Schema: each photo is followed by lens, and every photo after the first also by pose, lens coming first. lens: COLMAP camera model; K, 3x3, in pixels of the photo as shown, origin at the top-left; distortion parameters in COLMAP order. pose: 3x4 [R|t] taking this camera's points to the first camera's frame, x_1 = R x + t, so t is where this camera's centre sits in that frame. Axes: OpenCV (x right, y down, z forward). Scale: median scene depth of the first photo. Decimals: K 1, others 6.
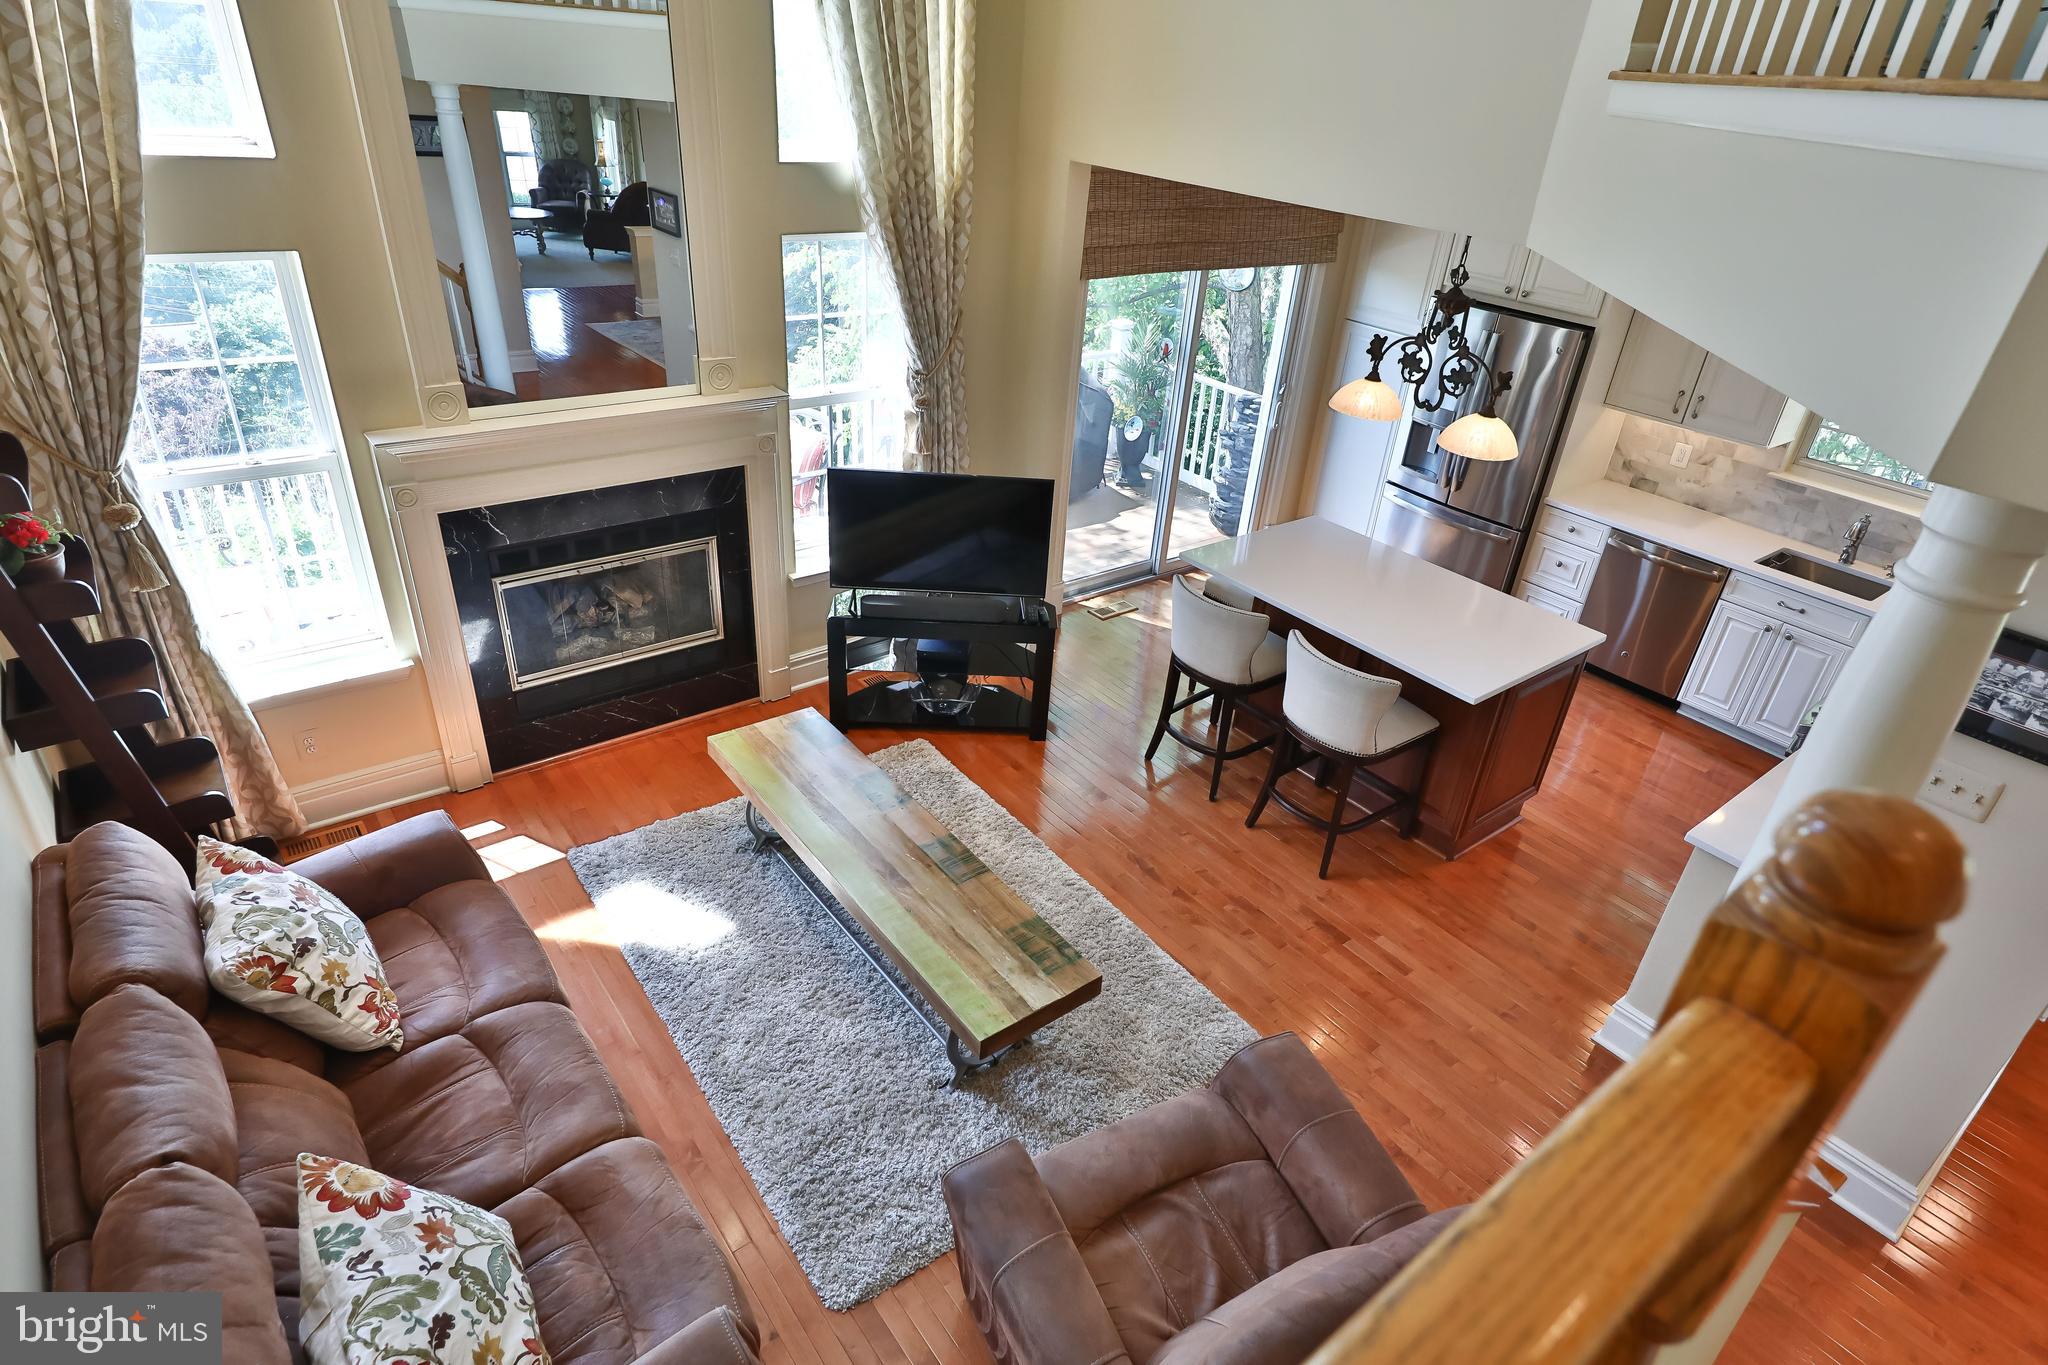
lens RADIAL K [[1119.8, 0, 1030.8], [0, 1119.8, 692.4], [0, 0, 1]] dist [0.014660, 0.002560]
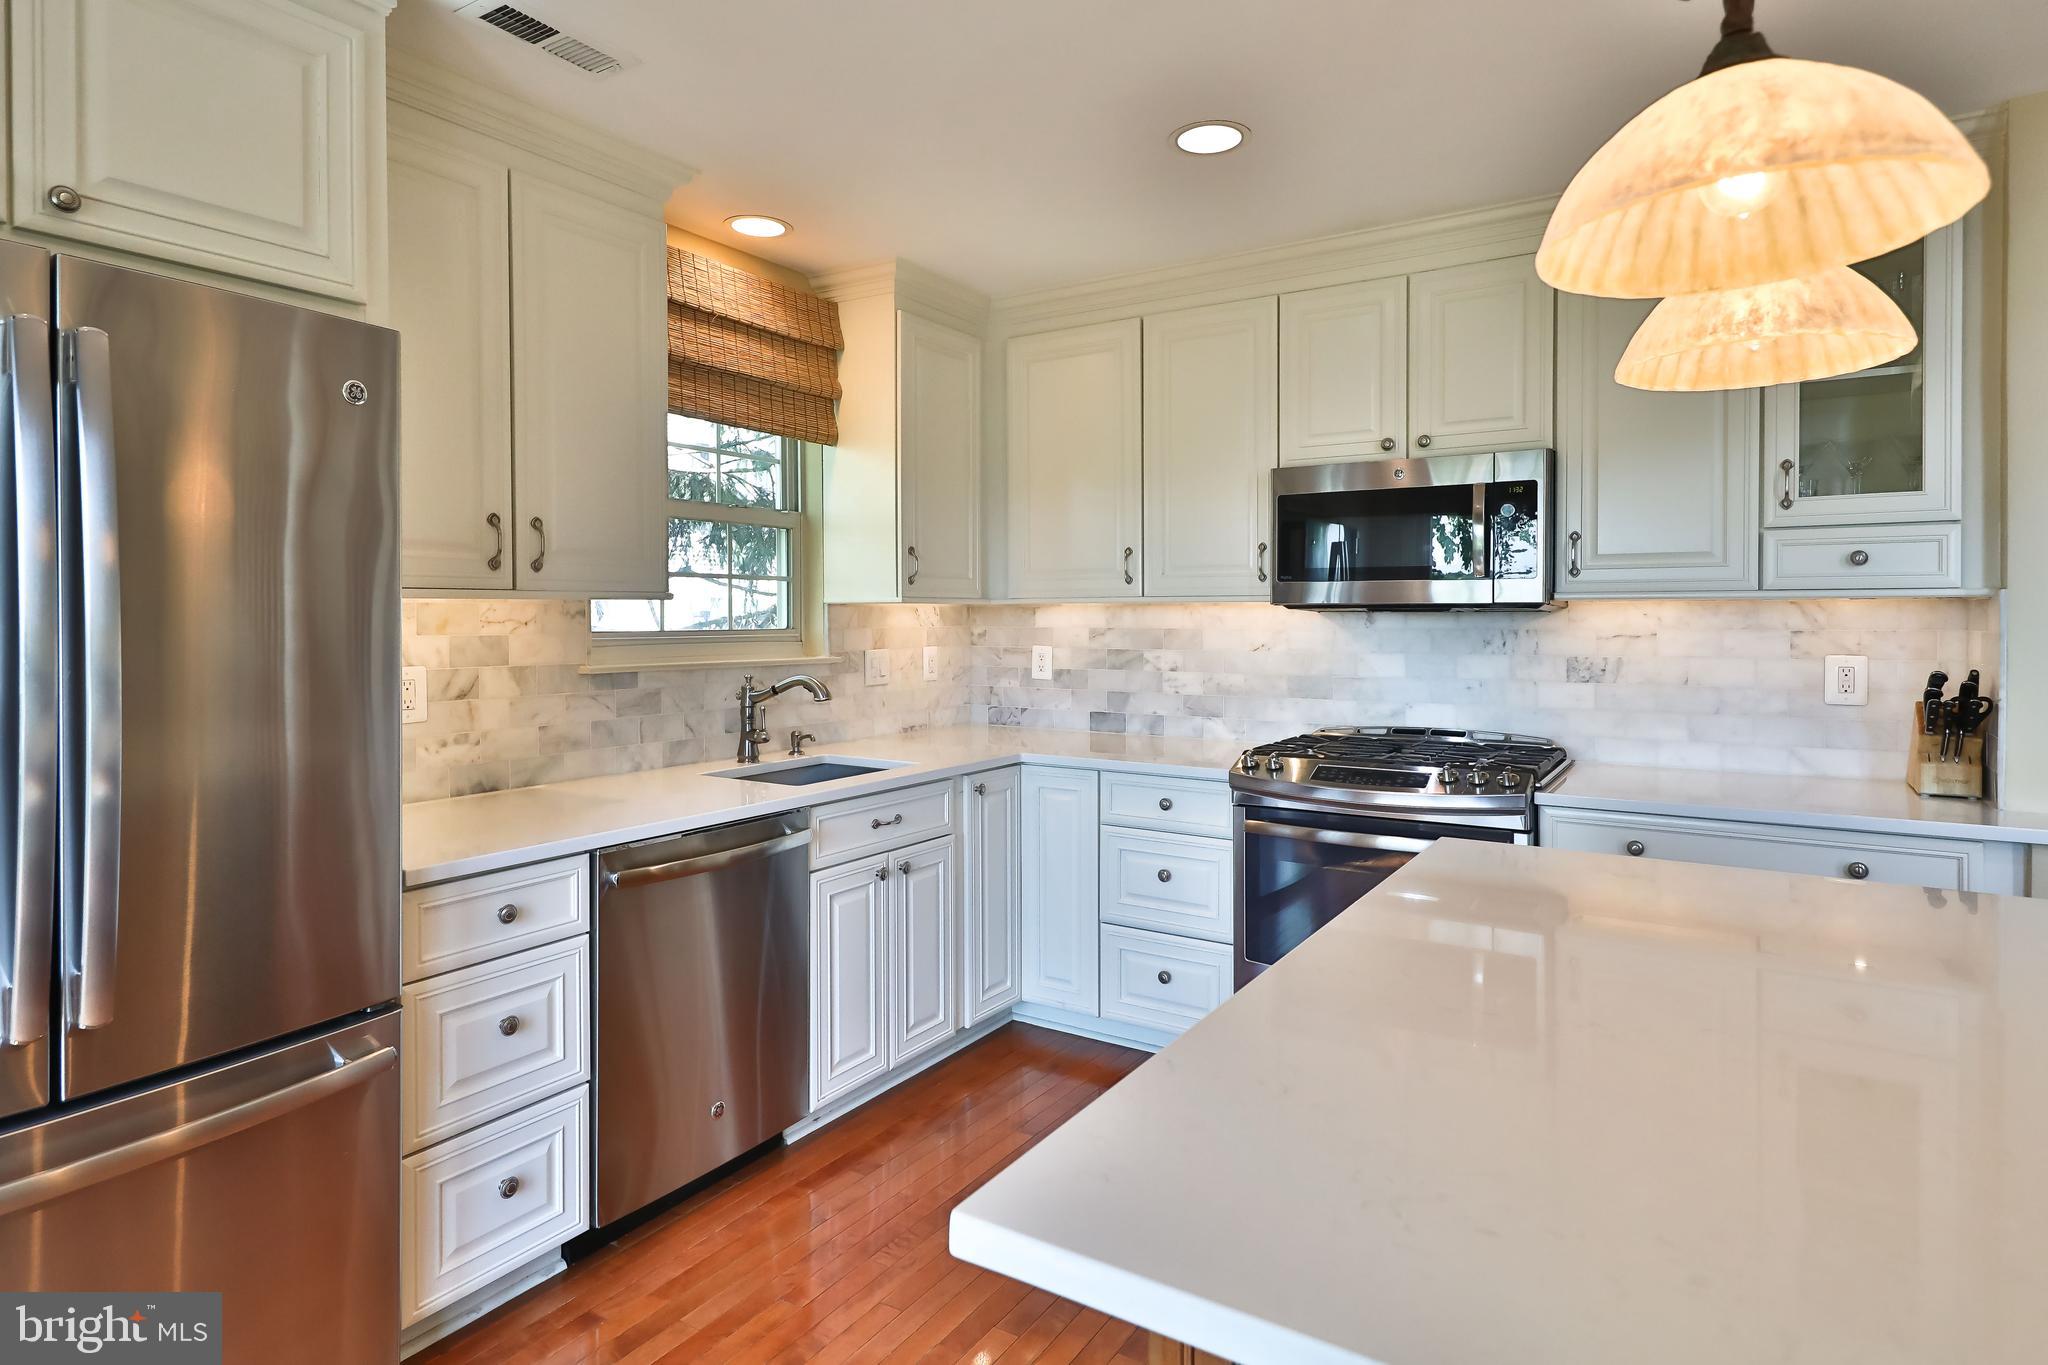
lens RADIAL K [[1119.8, 0, 1059.6], [0, 1119.8, 629.3], [0, 0, 1]] dist [0.014660, 0.002560]
pose [[-0.331613, -0.086301, 0.939460, 0.158422], [0.455347, 0.857495, 0.239501, -0.307155], [-0.826252, 0.507202, -0.245060, 1.239857]]
